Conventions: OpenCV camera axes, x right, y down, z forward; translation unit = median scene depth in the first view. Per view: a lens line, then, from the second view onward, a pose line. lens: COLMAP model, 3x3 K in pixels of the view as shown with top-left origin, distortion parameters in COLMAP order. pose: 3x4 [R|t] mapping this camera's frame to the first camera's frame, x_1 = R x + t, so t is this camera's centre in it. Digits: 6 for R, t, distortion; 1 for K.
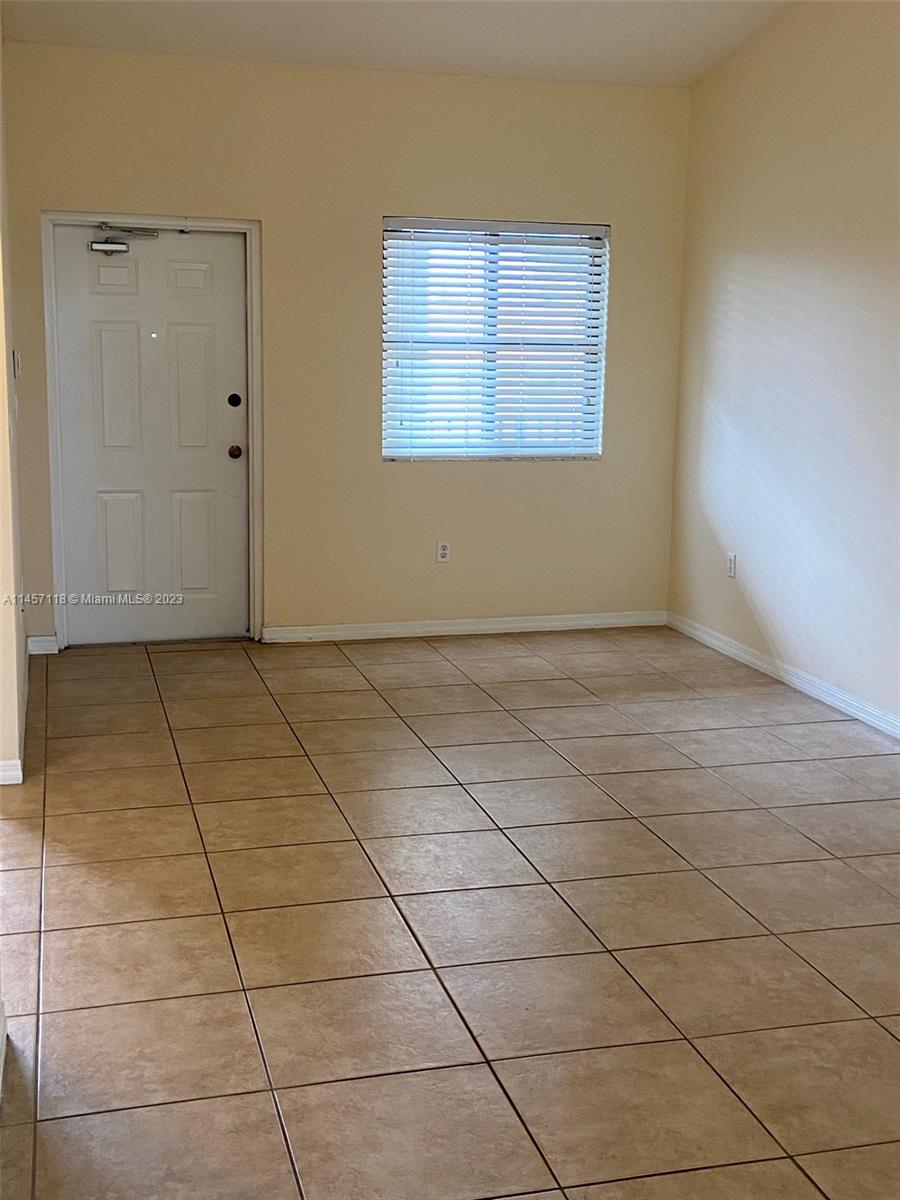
lens RADIAL K [[1412.2, 0, 444.8], [0, 1412.2, 569.4], [0, 0, 1]] dist [0.086036, 0.000000]
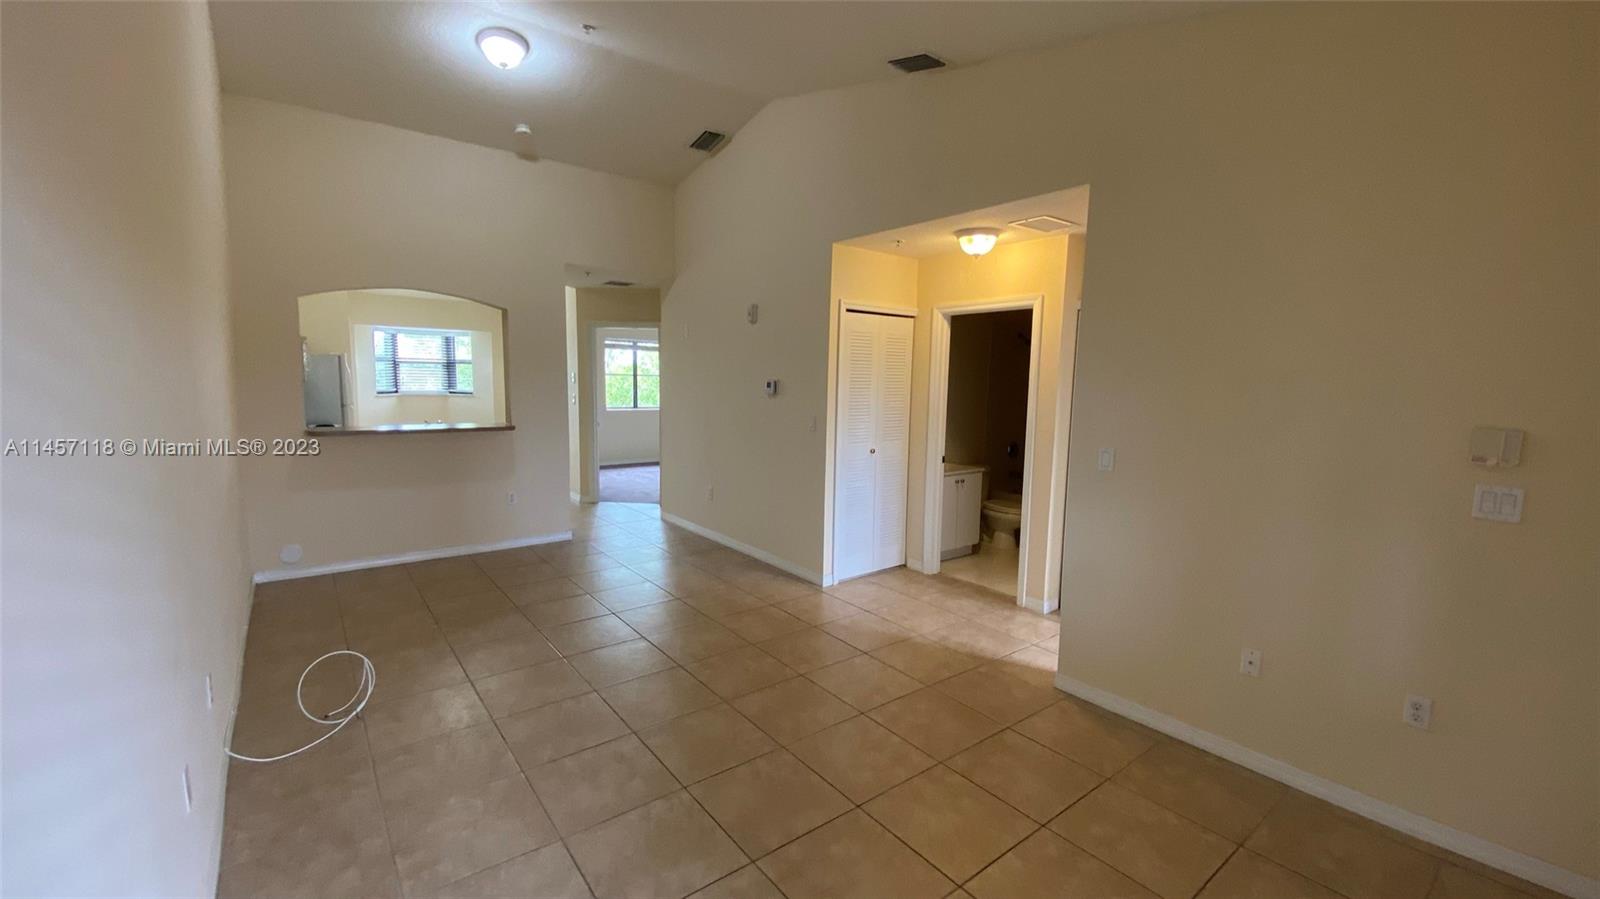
lens RADIAL K [[646.0, 0, 812.0], [0, 646.0, 455.6], [0, 0, 1]] dist [0.011507, -0.015194]
pose [[-0.916014, 0.011096, -0.400992, 0.226341], [-0.100959, 0.961064, 0.257223, -0.254216], [0.388233, 0.276103, -0.879228, 1.549752]]
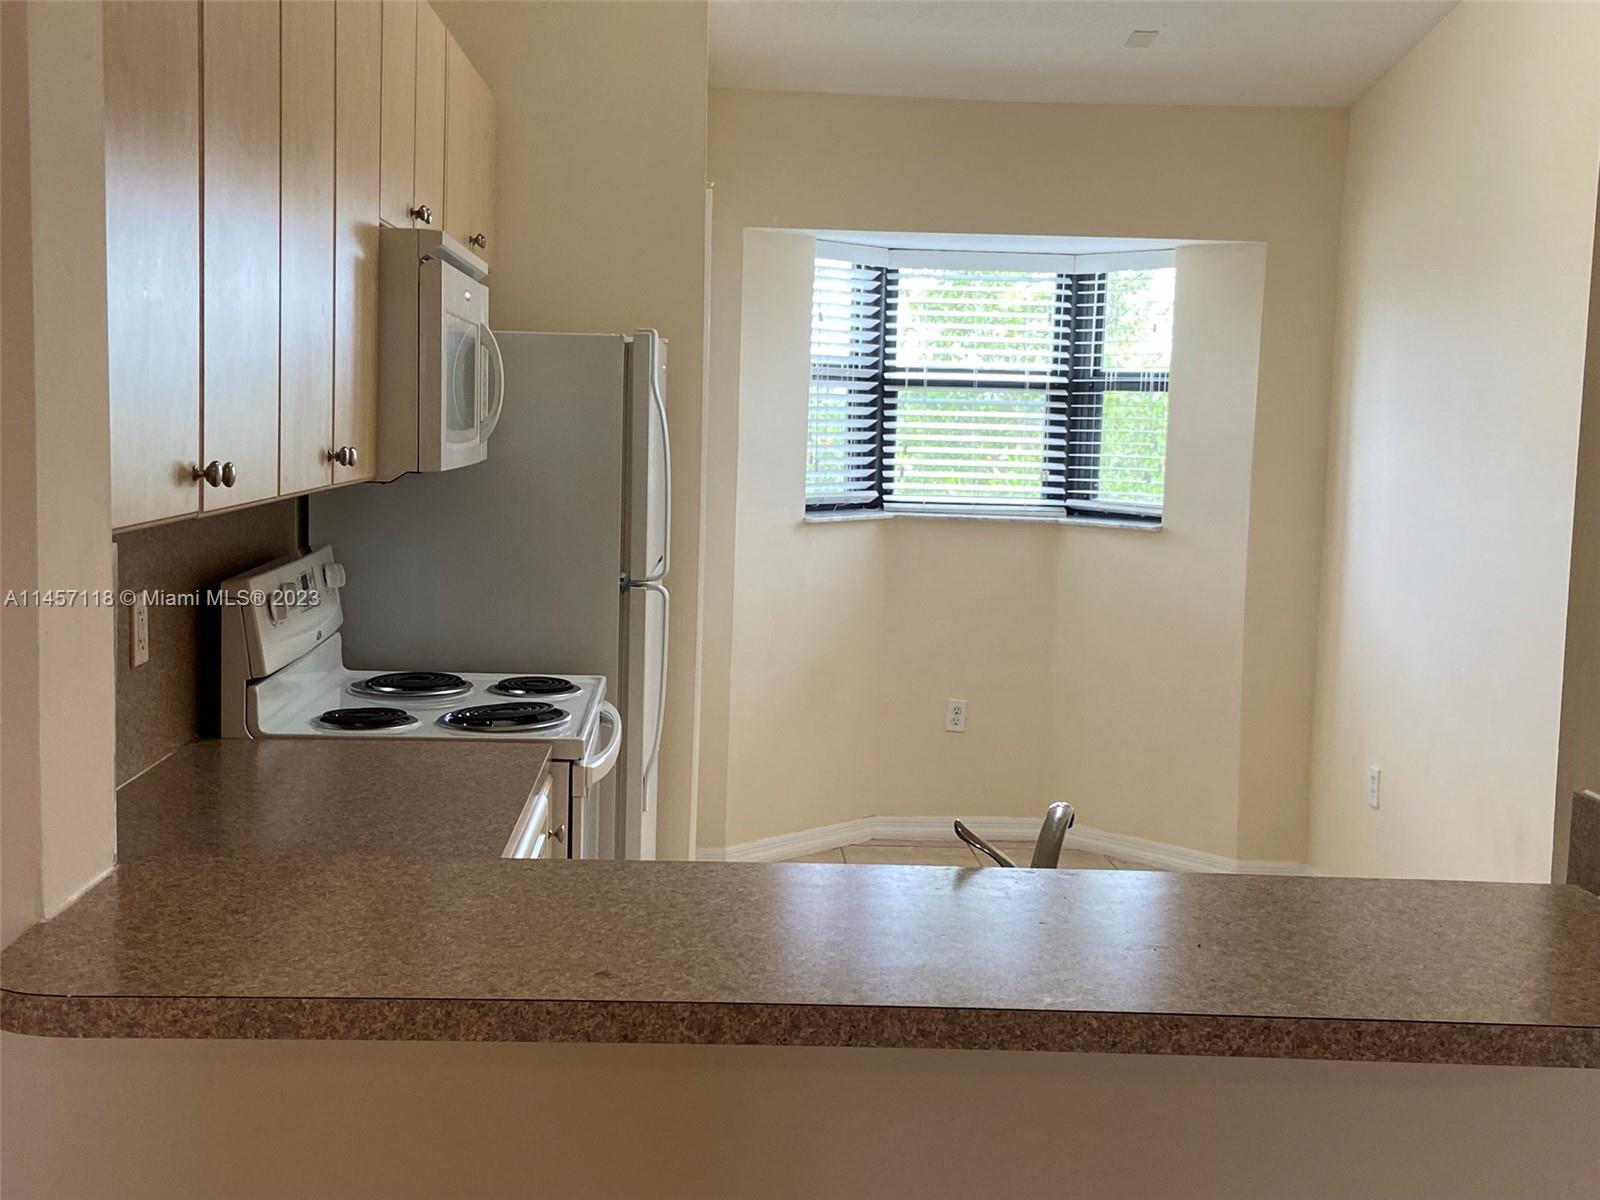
lens RADIAL K [[1882.9, 0, 762.2], [0, 1882.9, 574.3], [0, 0, 1]] dist [0.086036, 0.000000]
pose [[-0.970056, -0.063451, 0.234448, 0.345366], [-0.003661, 0.968984, 0.247097, -0.098931], [-0.242855, 0.238839, -0.940201, 0.603584]]
